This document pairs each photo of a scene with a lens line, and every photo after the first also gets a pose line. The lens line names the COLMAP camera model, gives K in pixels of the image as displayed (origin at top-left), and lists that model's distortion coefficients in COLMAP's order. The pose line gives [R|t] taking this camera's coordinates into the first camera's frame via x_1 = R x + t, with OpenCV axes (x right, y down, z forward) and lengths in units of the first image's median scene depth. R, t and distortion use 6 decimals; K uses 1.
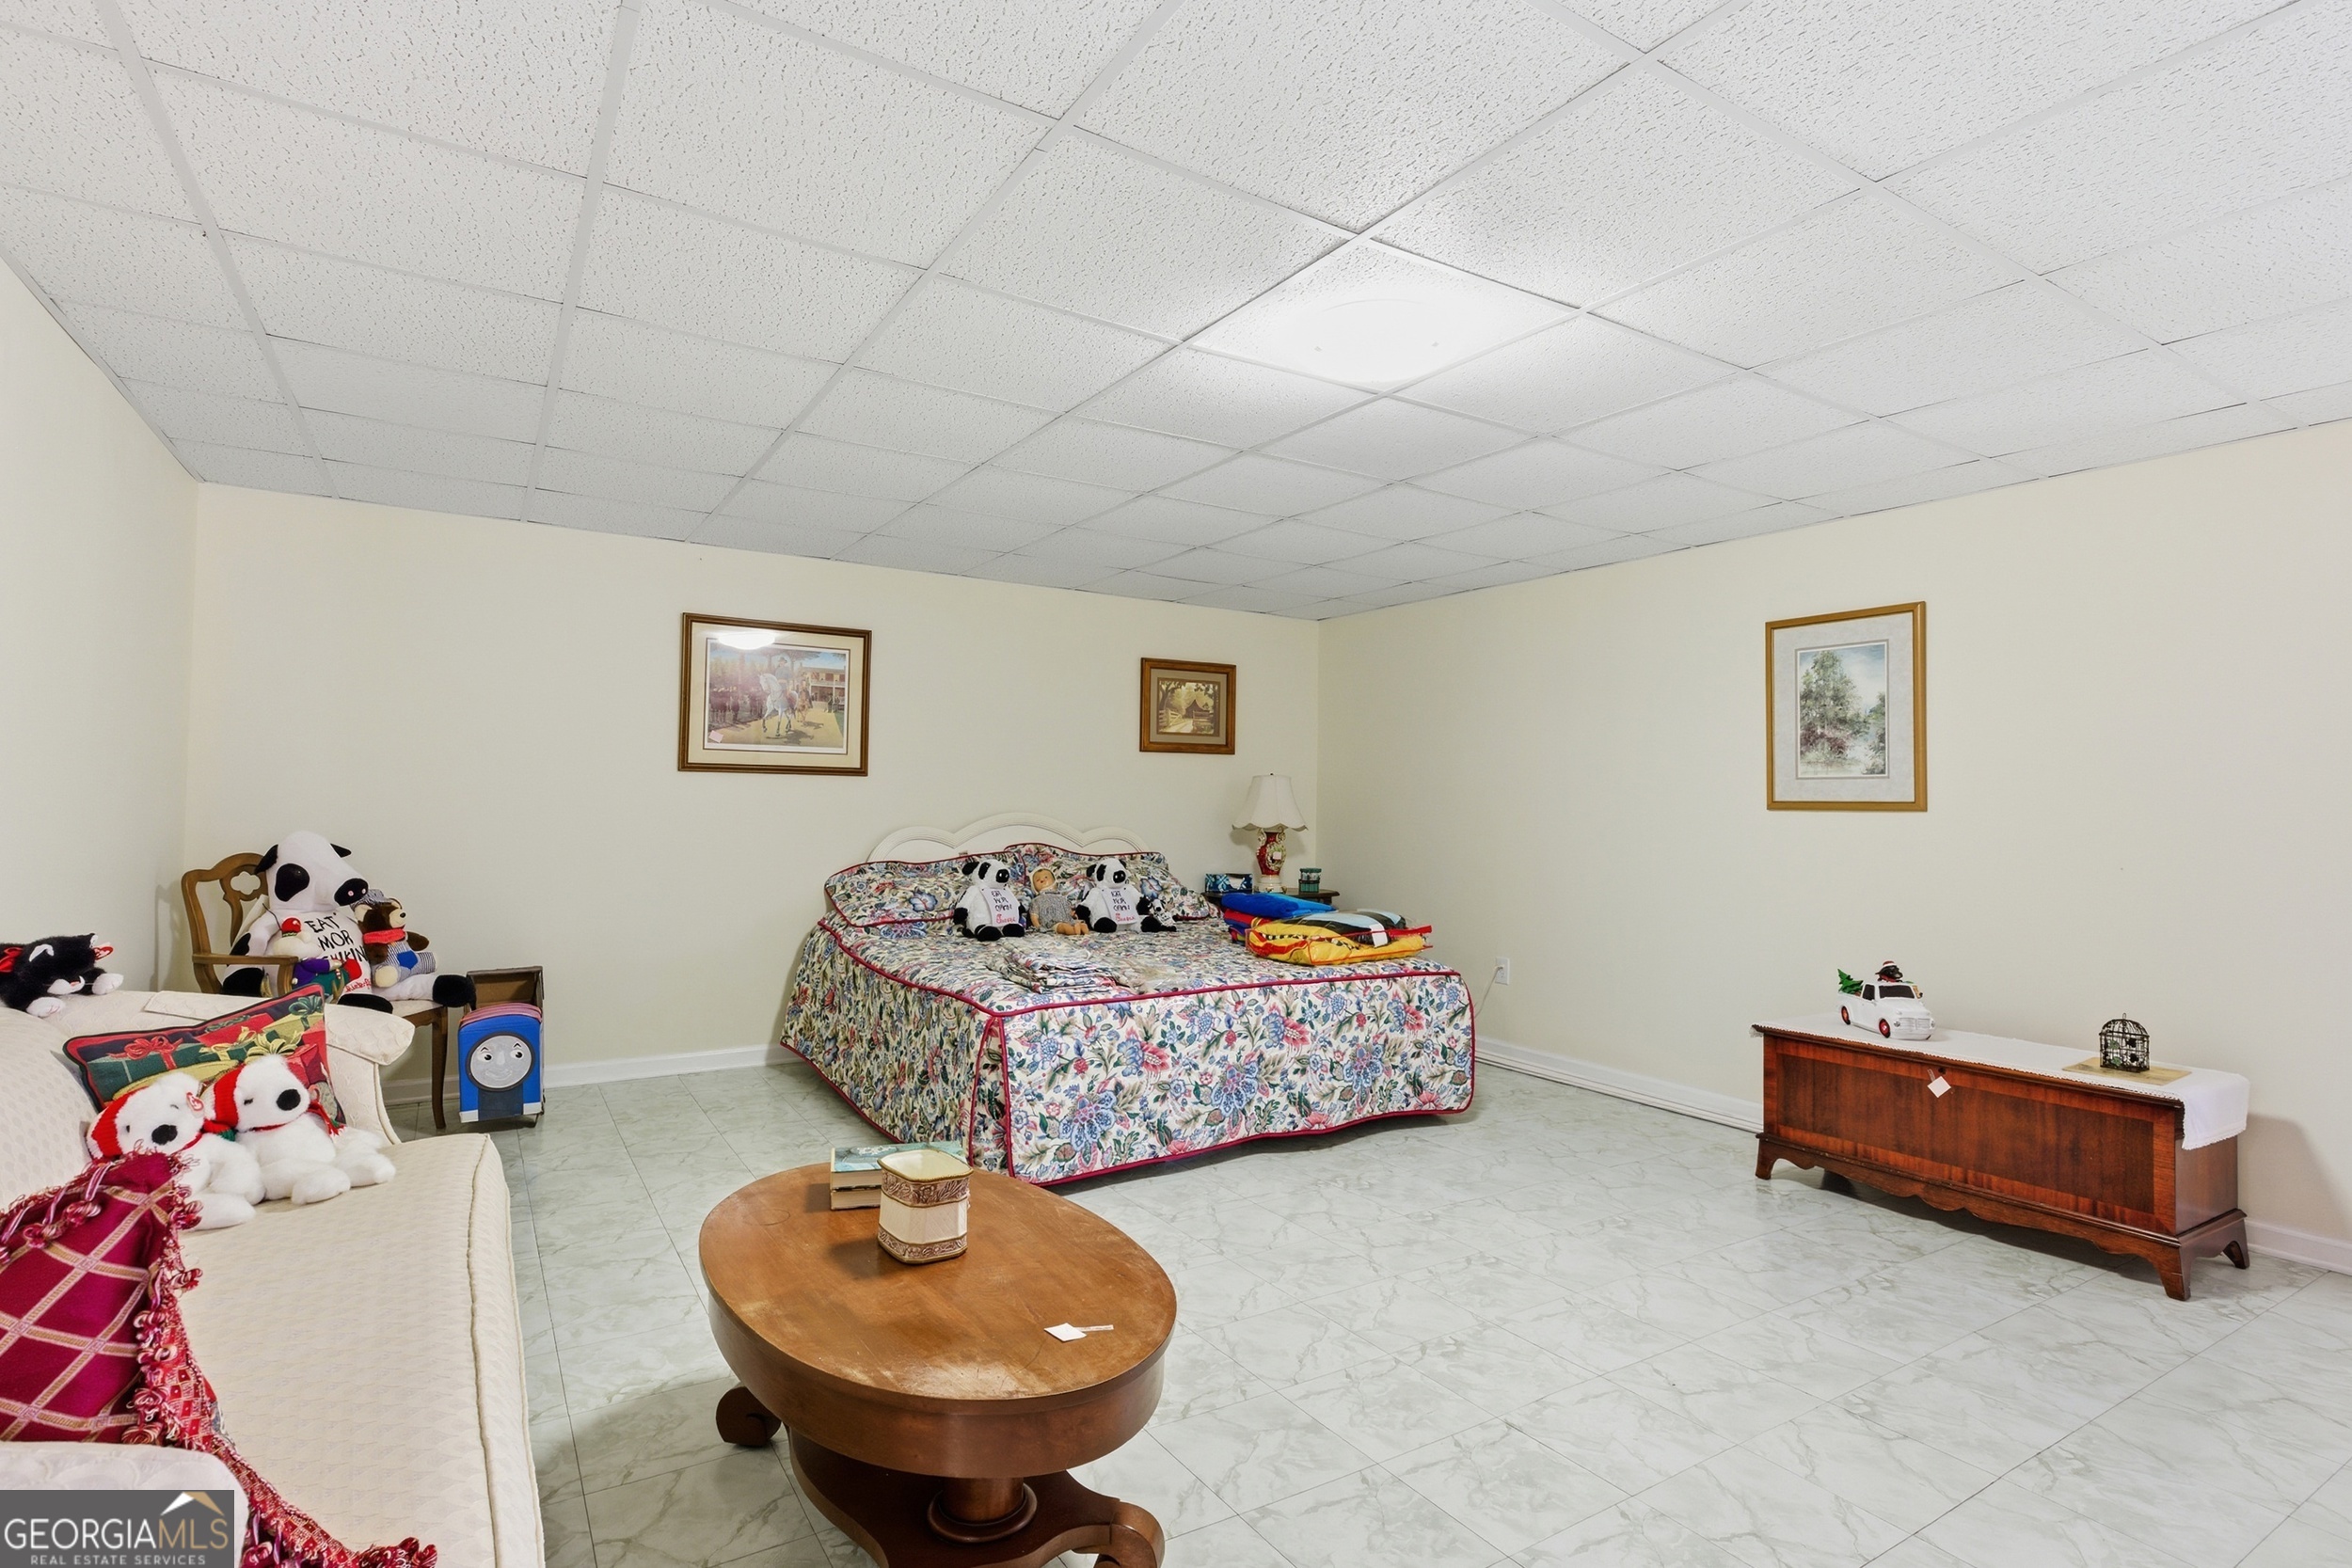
lens RADIAL K [[1146.1, 0, 1184.3], [0, 1146.1, 775.7], [0, 0, 1]] dist [-0.008062, 0.000876]
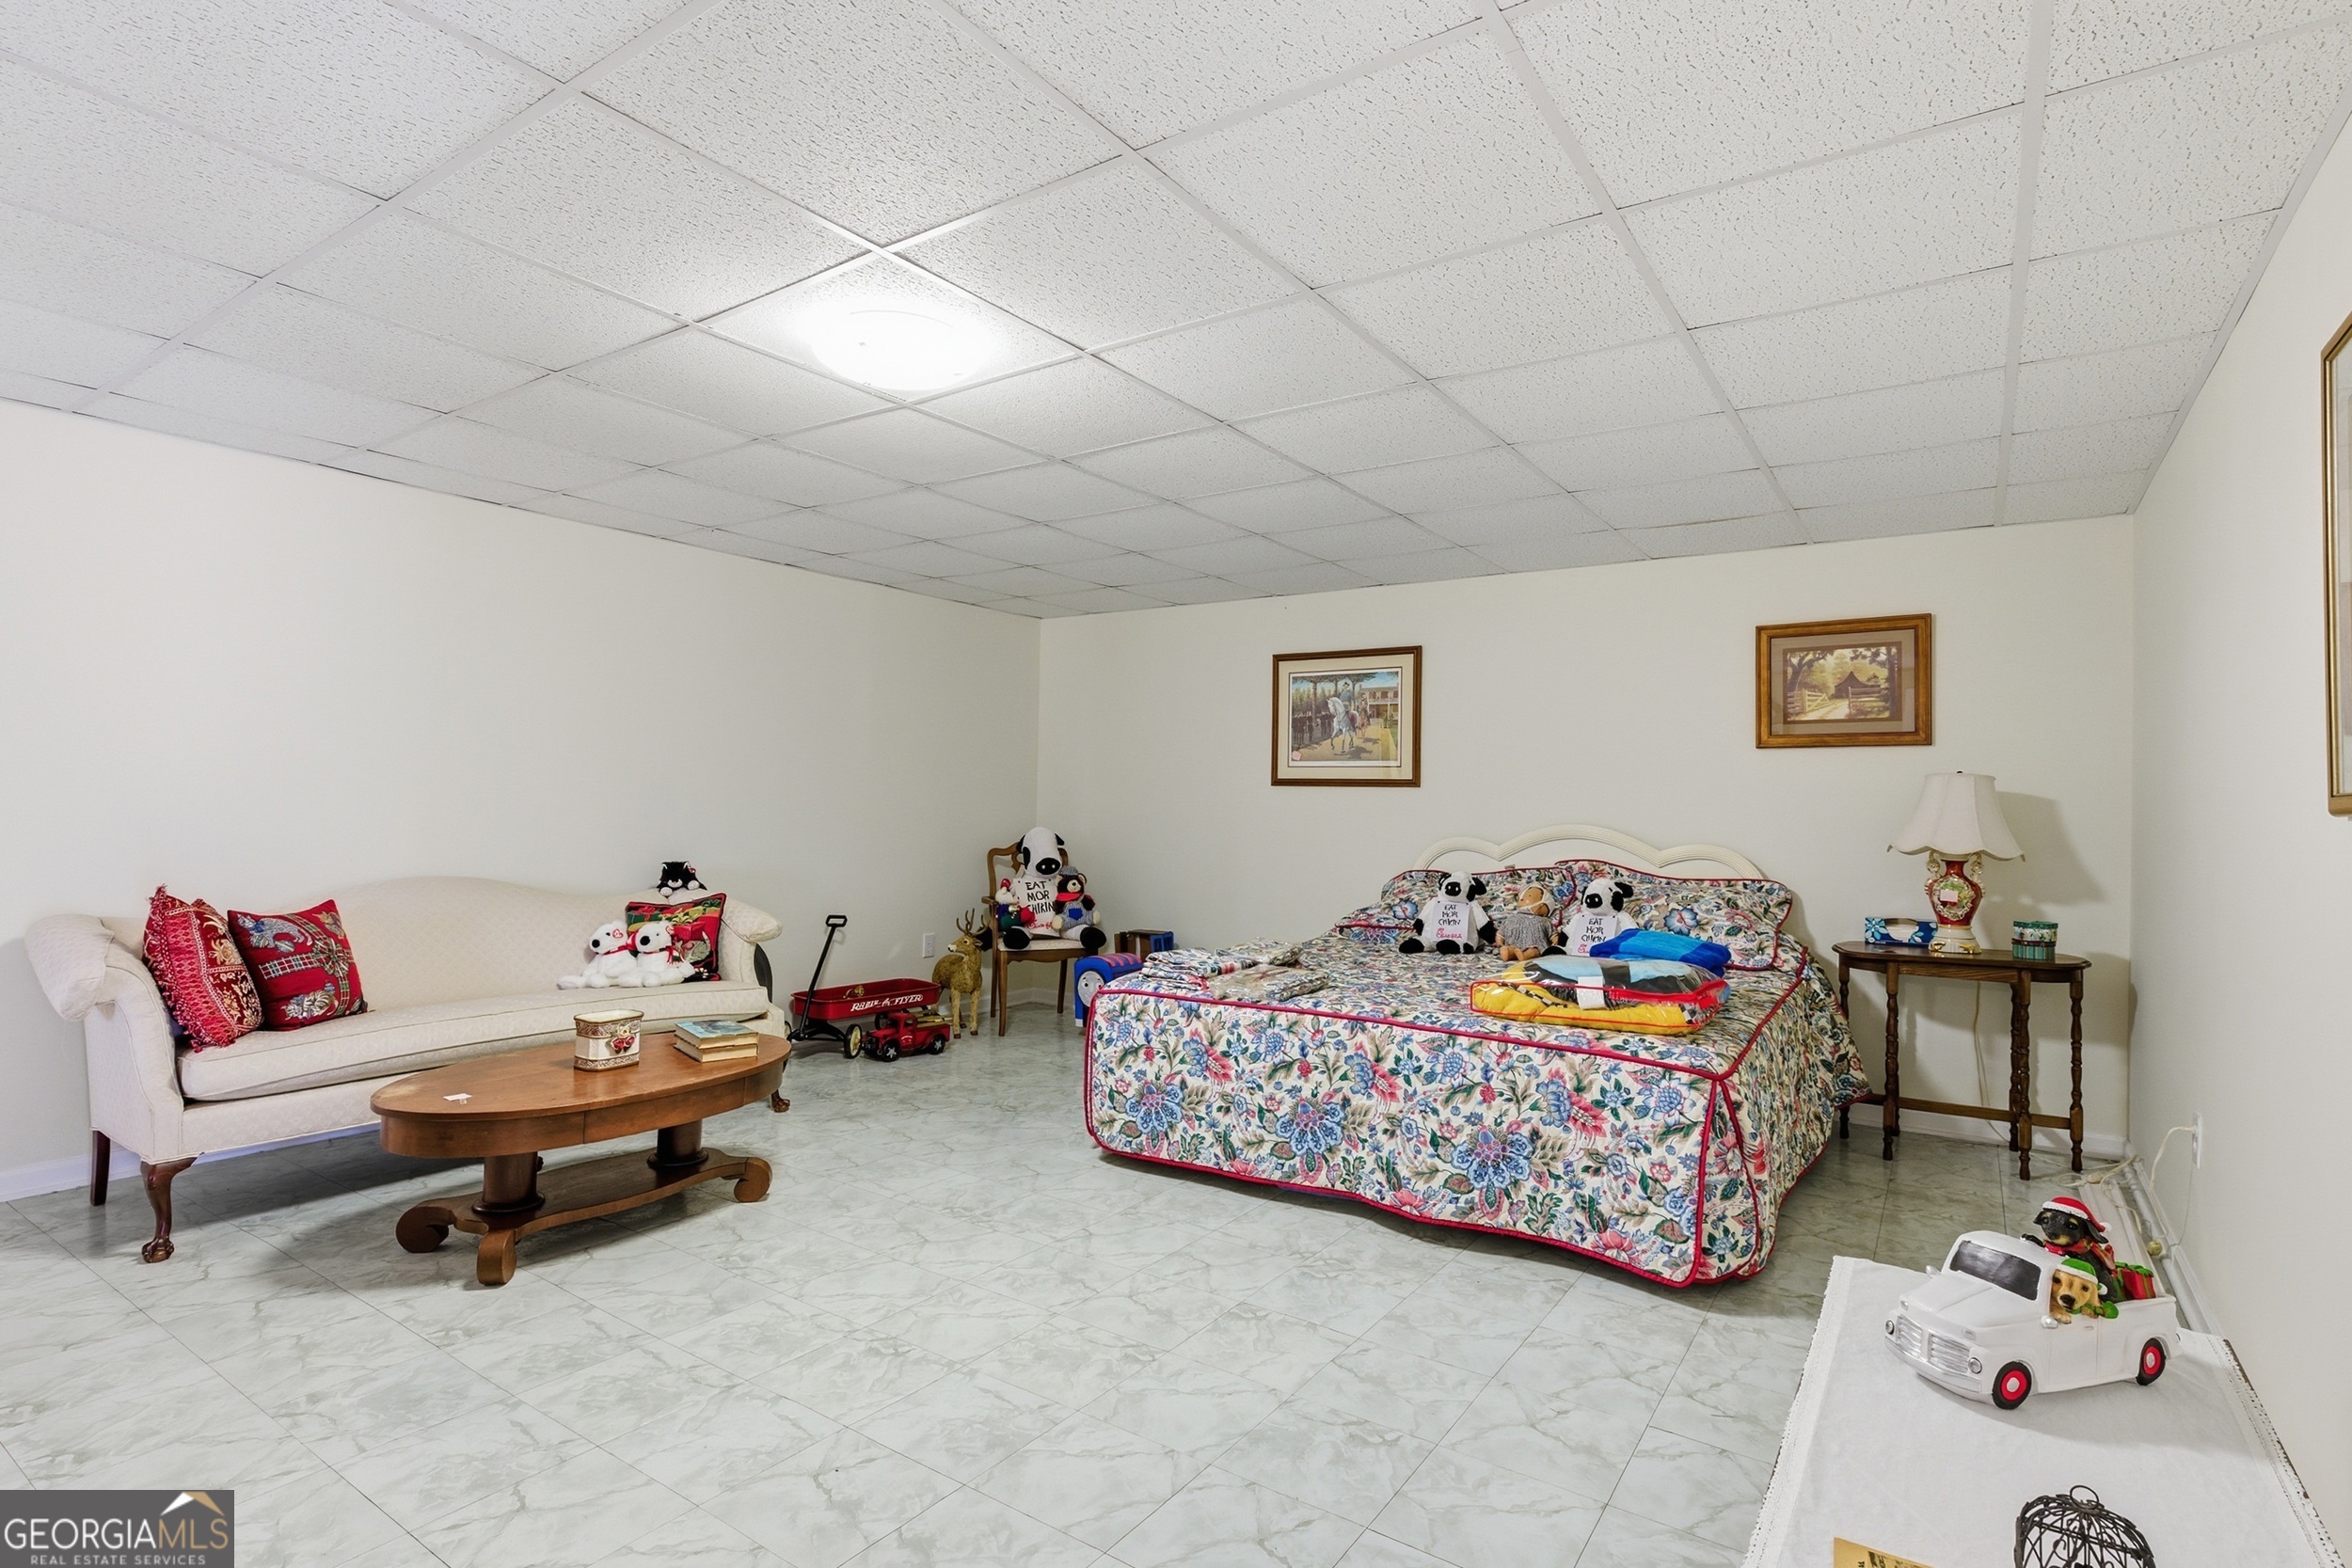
lens RADIAL K [[1146.1, 0, 1187.8], [0, 1146.1, 781.0], [0, 0, 1]] dist [-0.008062, 0.000876]
pose [[0.409156, -0.026544, -0.912078, 0.796077], [0.008903, 0.999645, -0.025098, 0.026147], [0.912421, 0.002149, 0.409247, 0.534201]]
